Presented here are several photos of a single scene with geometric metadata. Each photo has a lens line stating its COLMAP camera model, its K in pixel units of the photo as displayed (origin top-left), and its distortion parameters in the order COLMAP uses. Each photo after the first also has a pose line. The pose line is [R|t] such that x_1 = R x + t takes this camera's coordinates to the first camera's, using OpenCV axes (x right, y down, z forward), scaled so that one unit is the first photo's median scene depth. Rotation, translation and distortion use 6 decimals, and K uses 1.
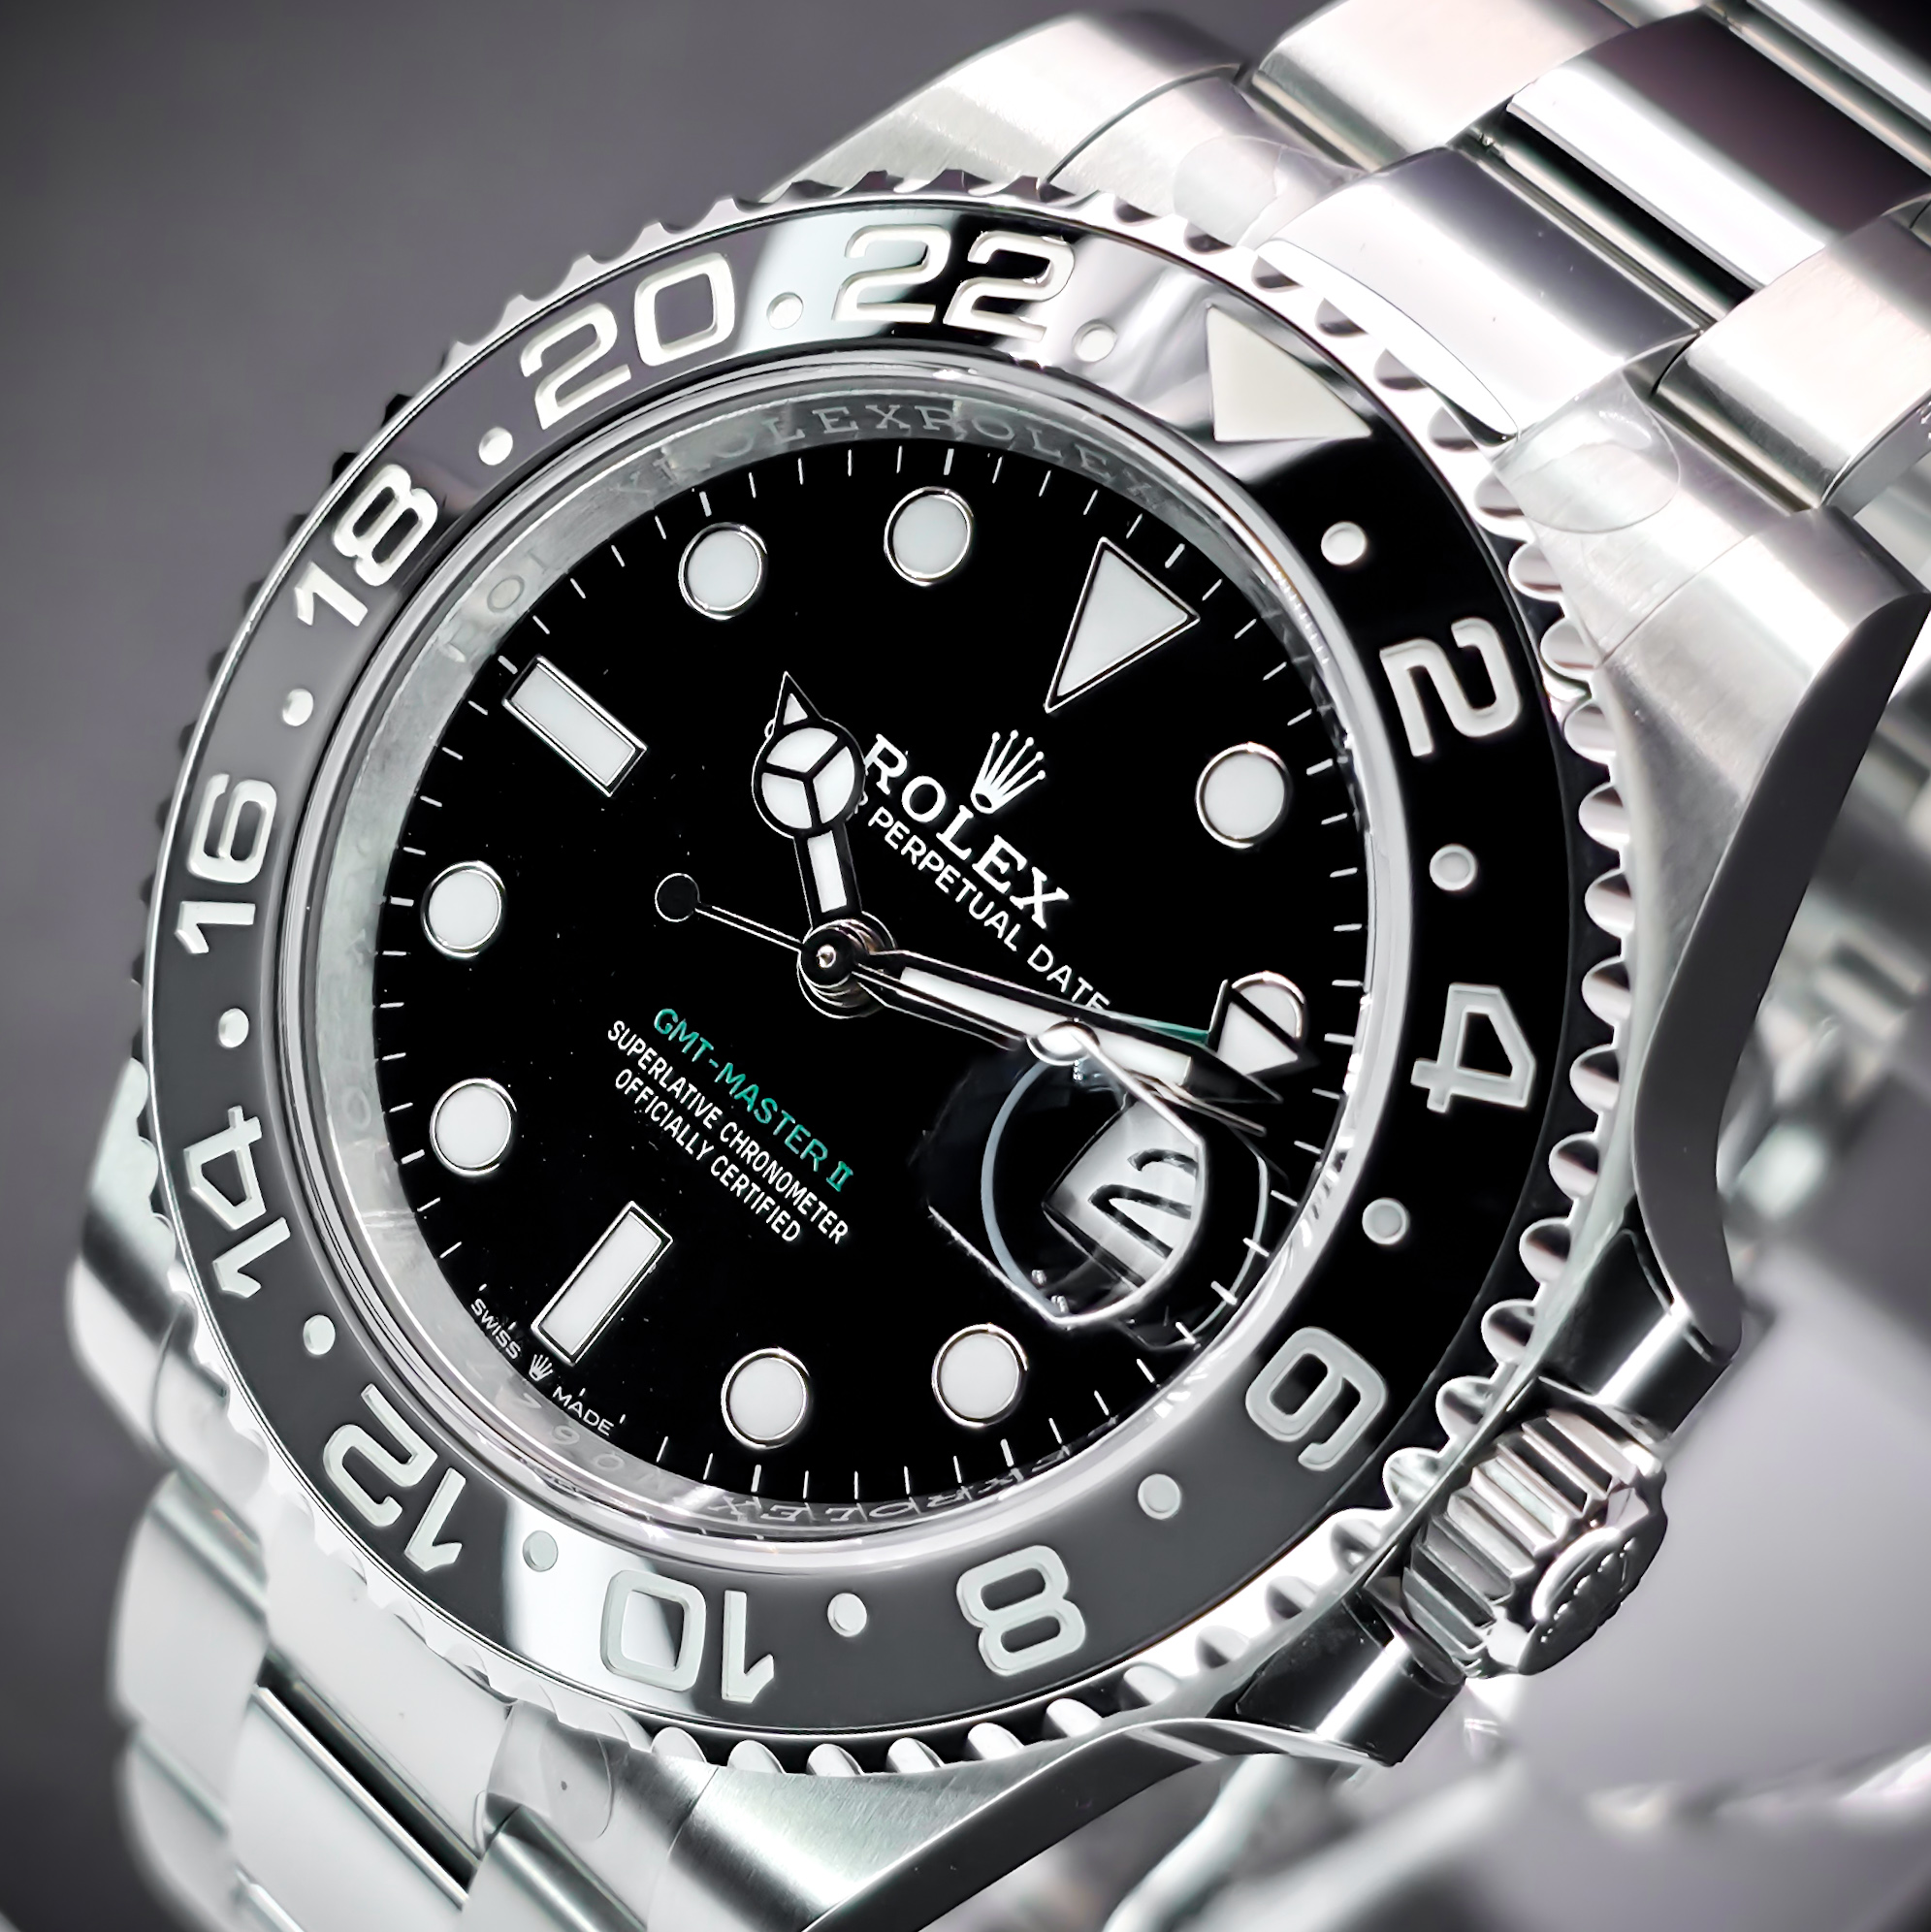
lens RADIAL K [[5514.6, 0, 968.1], [0, 5514.6, 1303.2], [0, 0, 1]] dist [0.151756, -0.612614]
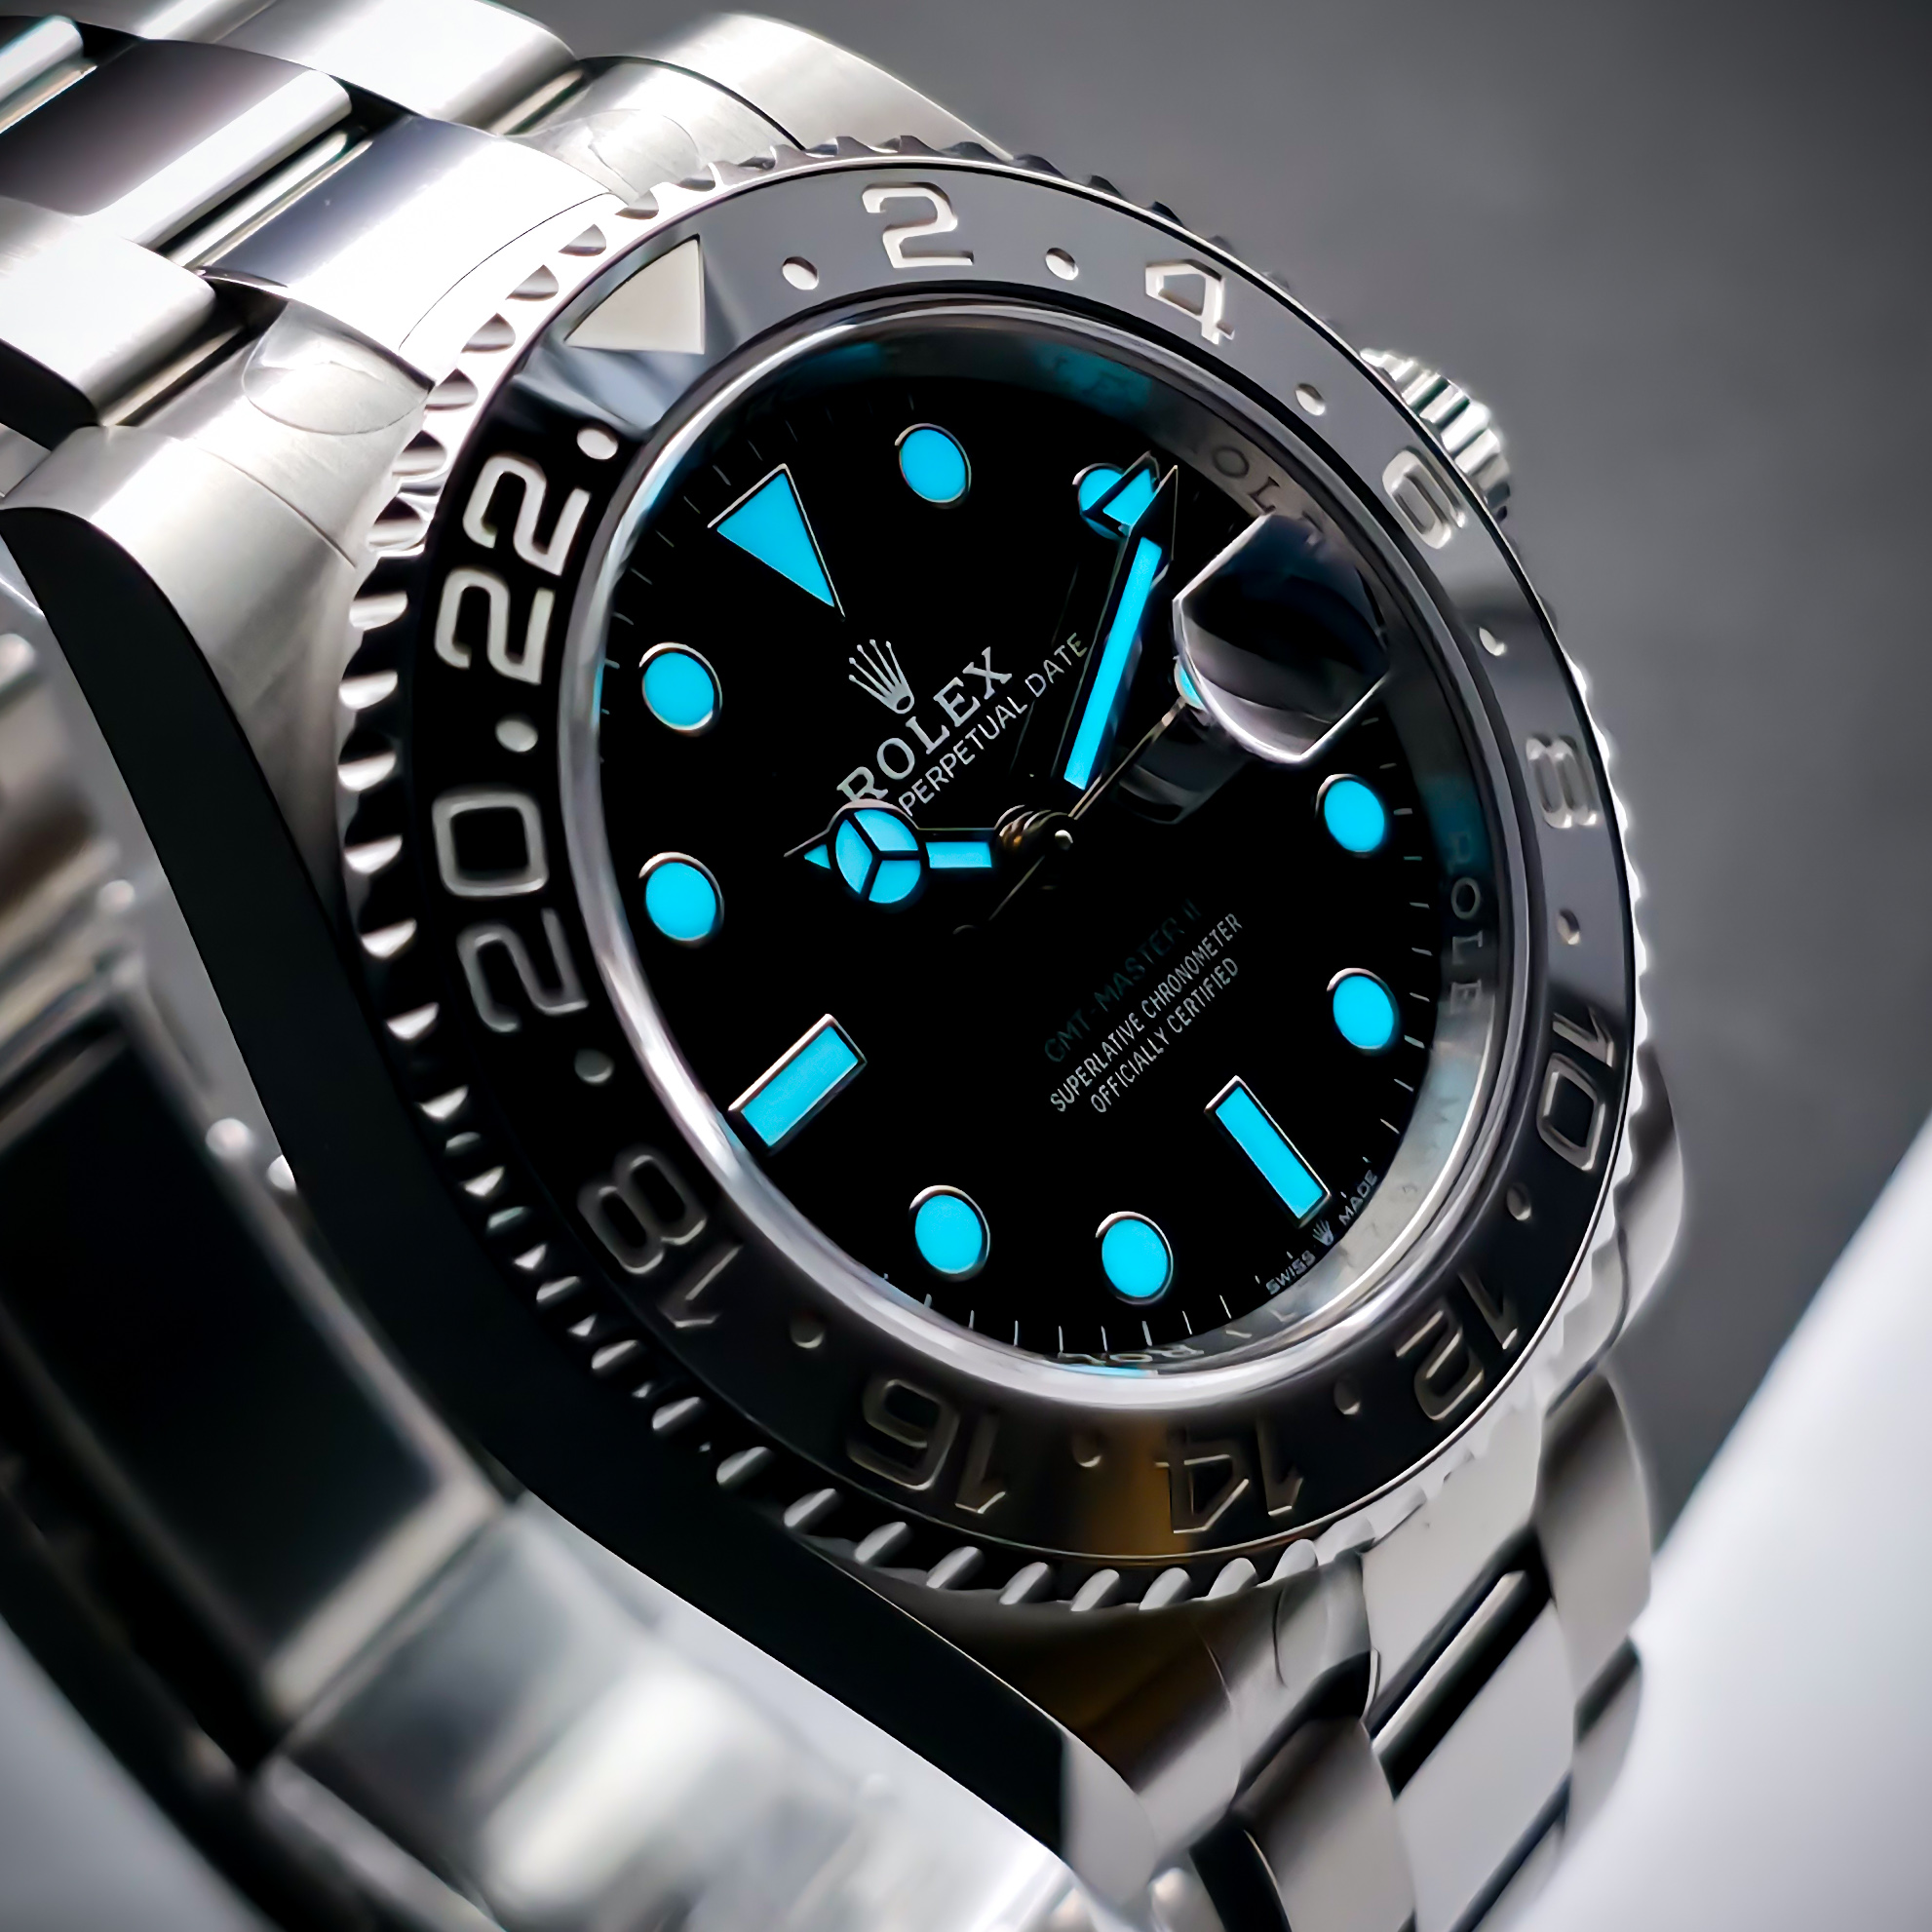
lens RADIAL K [[5514.6, 0, 1138.8], [0, 5514.6, 964.8], [0, 0, 1]] dist [0.151756, -0.612614]
pose [[-0.186171, -0.779237, 0.598439, -0.675640], [0.769019, 0.263526, 0.582378, -0.656822], [-0.611515, 0.568633, 0.550188, 0.414071]]
